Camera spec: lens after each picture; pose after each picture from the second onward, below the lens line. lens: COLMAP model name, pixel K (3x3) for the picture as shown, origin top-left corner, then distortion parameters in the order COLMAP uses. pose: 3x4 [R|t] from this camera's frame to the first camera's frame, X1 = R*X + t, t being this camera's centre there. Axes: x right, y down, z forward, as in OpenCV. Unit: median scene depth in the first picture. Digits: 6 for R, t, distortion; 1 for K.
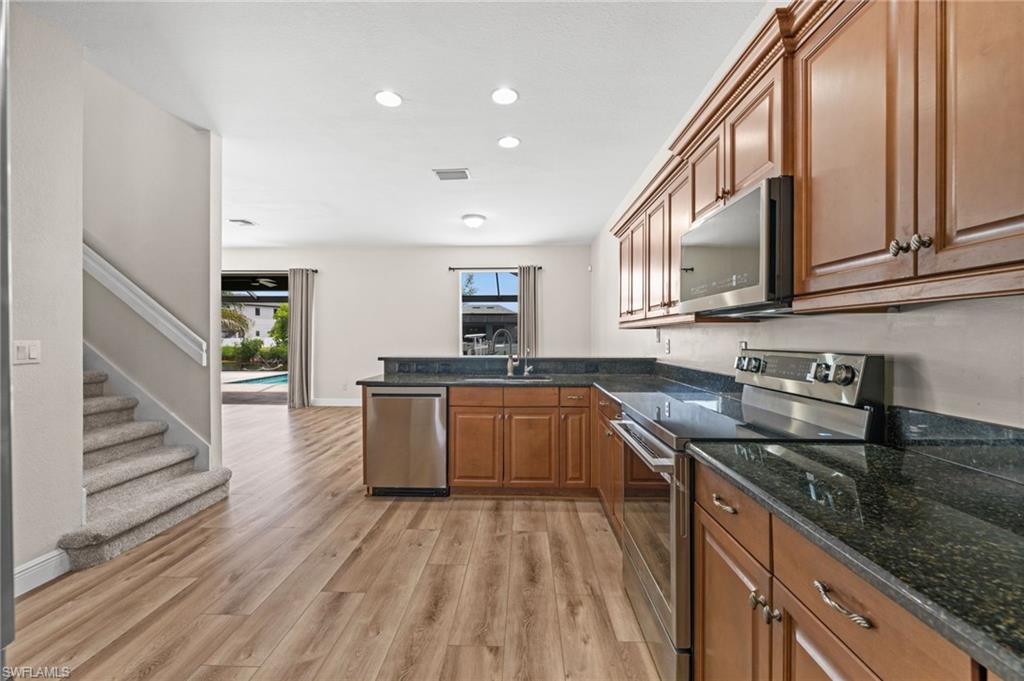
lens RADIAL K [[571.8, 0, 512.3], [0, 571.8, 333.9], [0, 0, 1]] dist [0.000849, 0.000264]
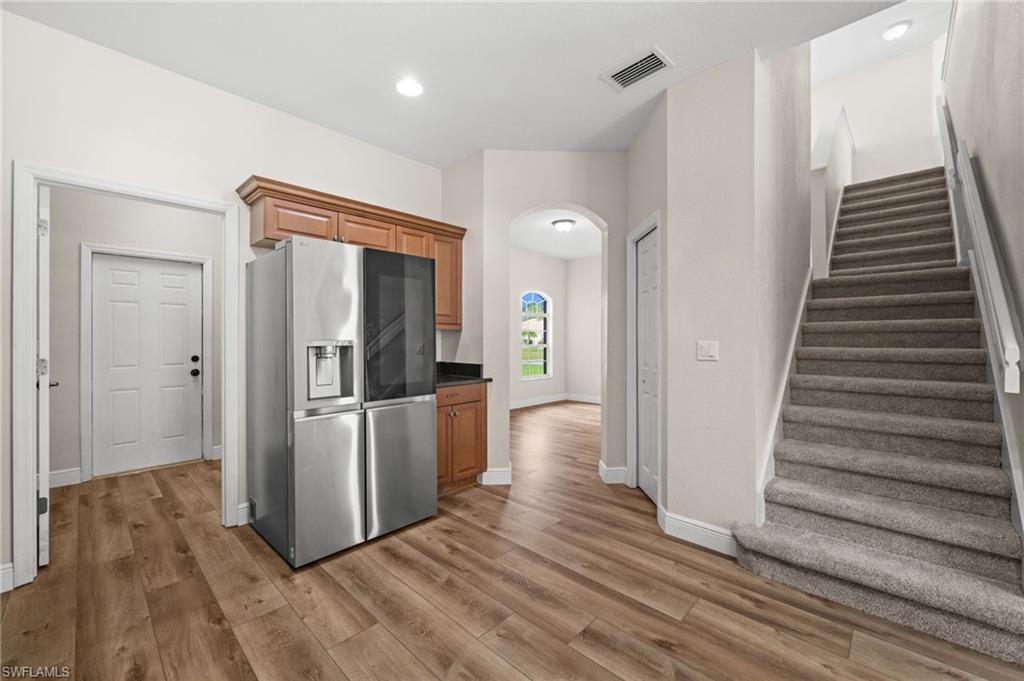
lens RADIAL K [[408.7, 0, 514.1], [0, 408.7, 340.1], [0, 0, 1]] dist [-0.001679, 0.000507]
pose [[-0.684529, 0.002251, -0.728983, 0.059509], [0.007331, 0.999966, -0.003796, 0.008362], [0.728949, -0.007942, -0.684522, 1.165975]]
